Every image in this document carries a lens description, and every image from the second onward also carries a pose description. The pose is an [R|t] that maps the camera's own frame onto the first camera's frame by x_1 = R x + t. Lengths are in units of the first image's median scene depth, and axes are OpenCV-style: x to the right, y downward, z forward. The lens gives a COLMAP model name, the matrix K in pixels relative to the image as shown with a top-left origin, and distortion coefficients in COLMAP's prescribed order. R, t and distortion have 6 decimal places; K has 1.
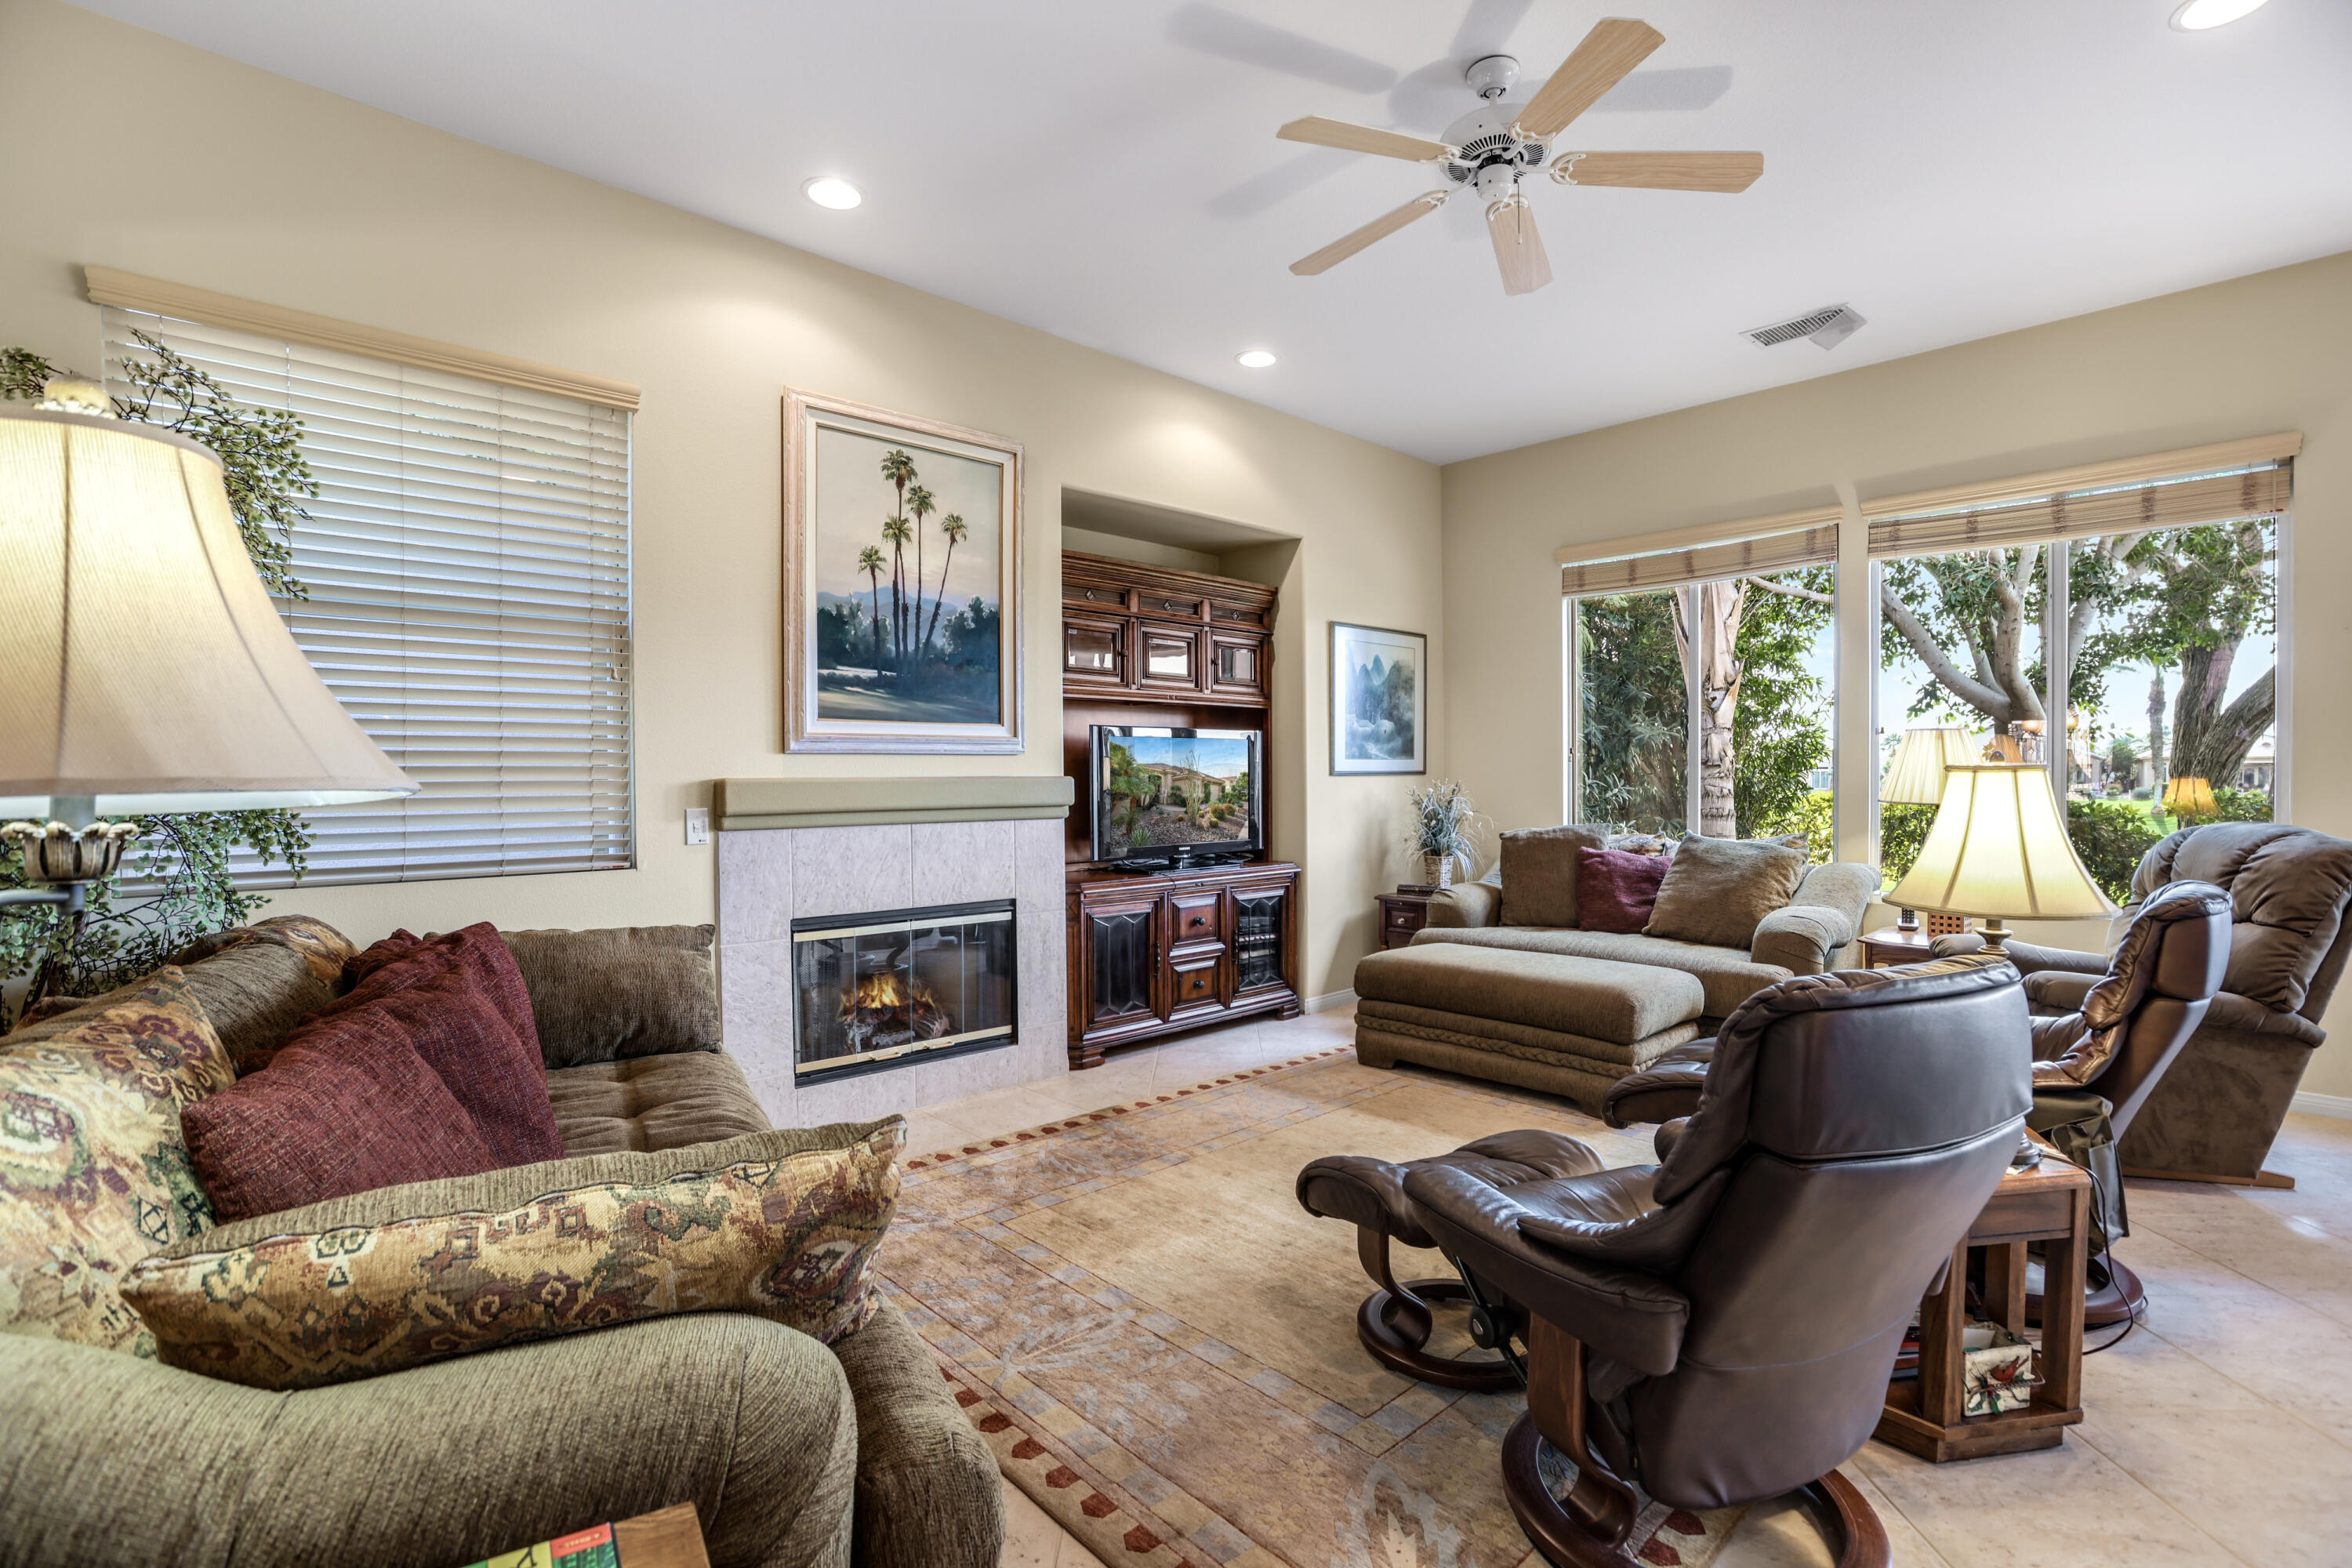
lens RADIAL K [[1116.9, 0, 1184.7], [0, 1116.9, 785.3], [0, 0, 1]] dist [-0.047129, 0.019266]
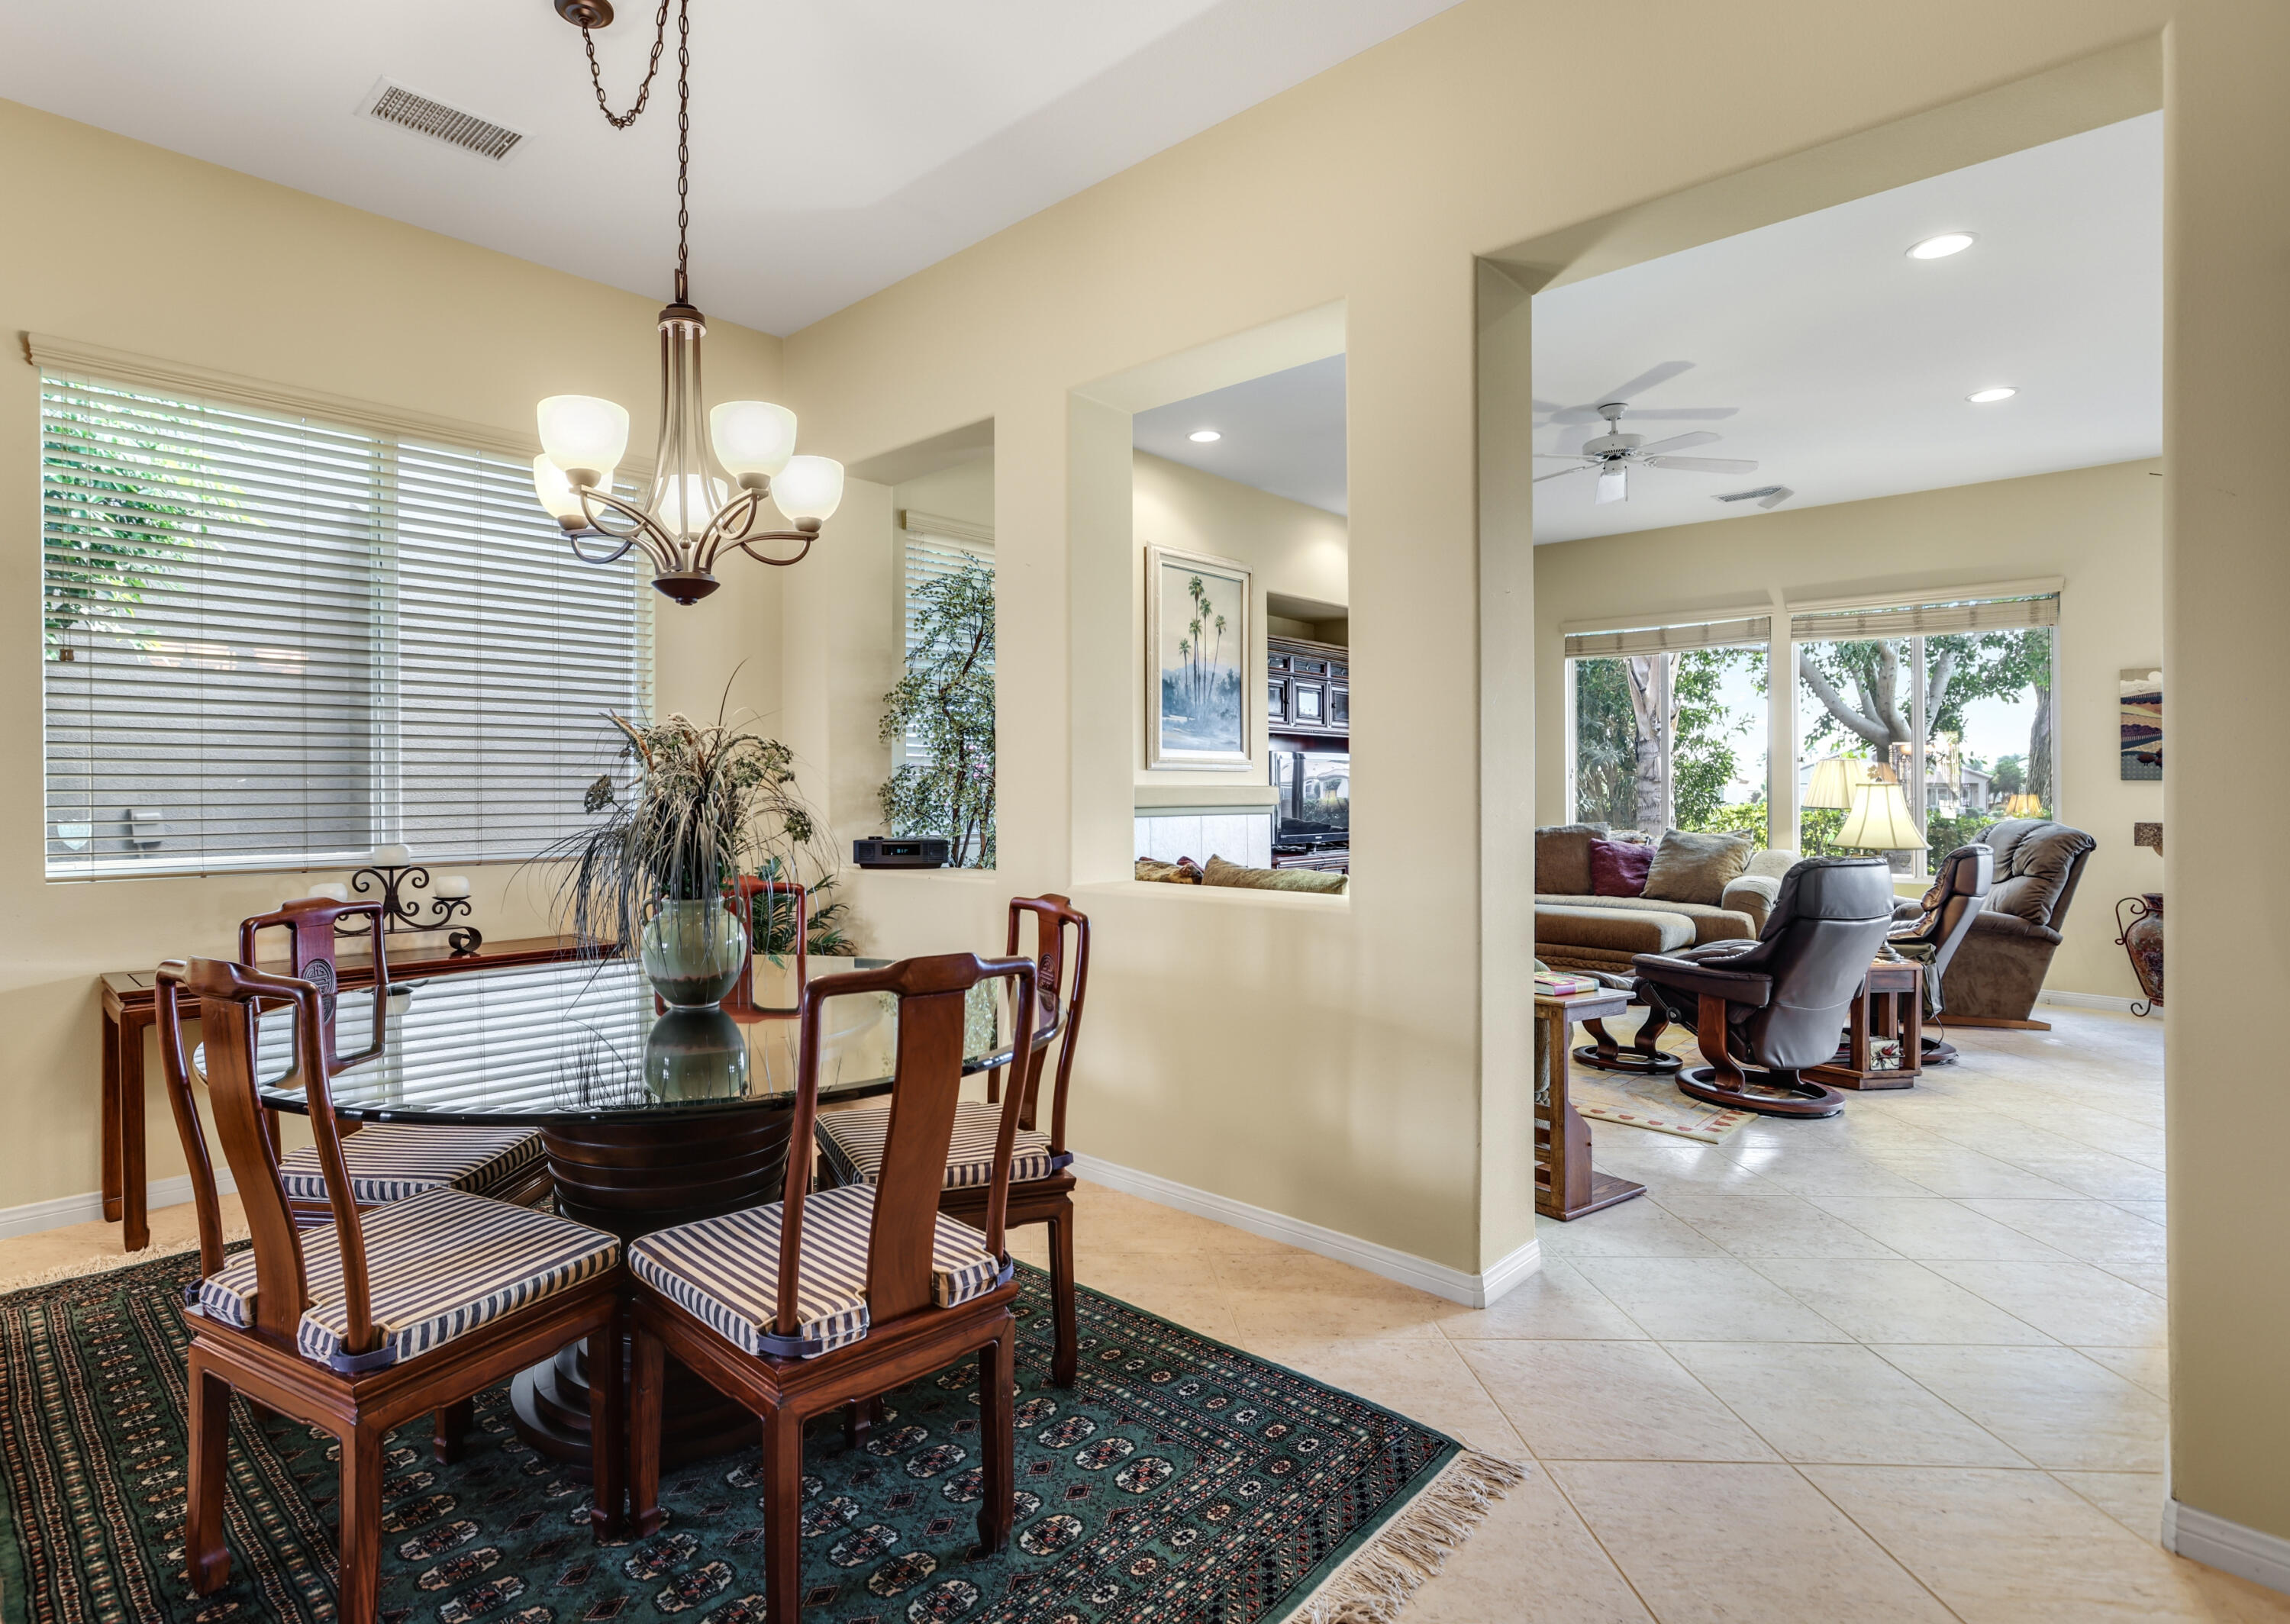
lens RADIAL K [[1139.3, 0, 1135.0], [0, 1139.3, 762.2], [0, 0, 1]] dist [-0.000091, -0.000434]
pose [[0.998168, 0.010130, 0.059656, -0.418745], [-0.008360, 0.999519, -0.029854, 0.008394], [-0.059930, 0.029301, 0.997772, -0.564600]]
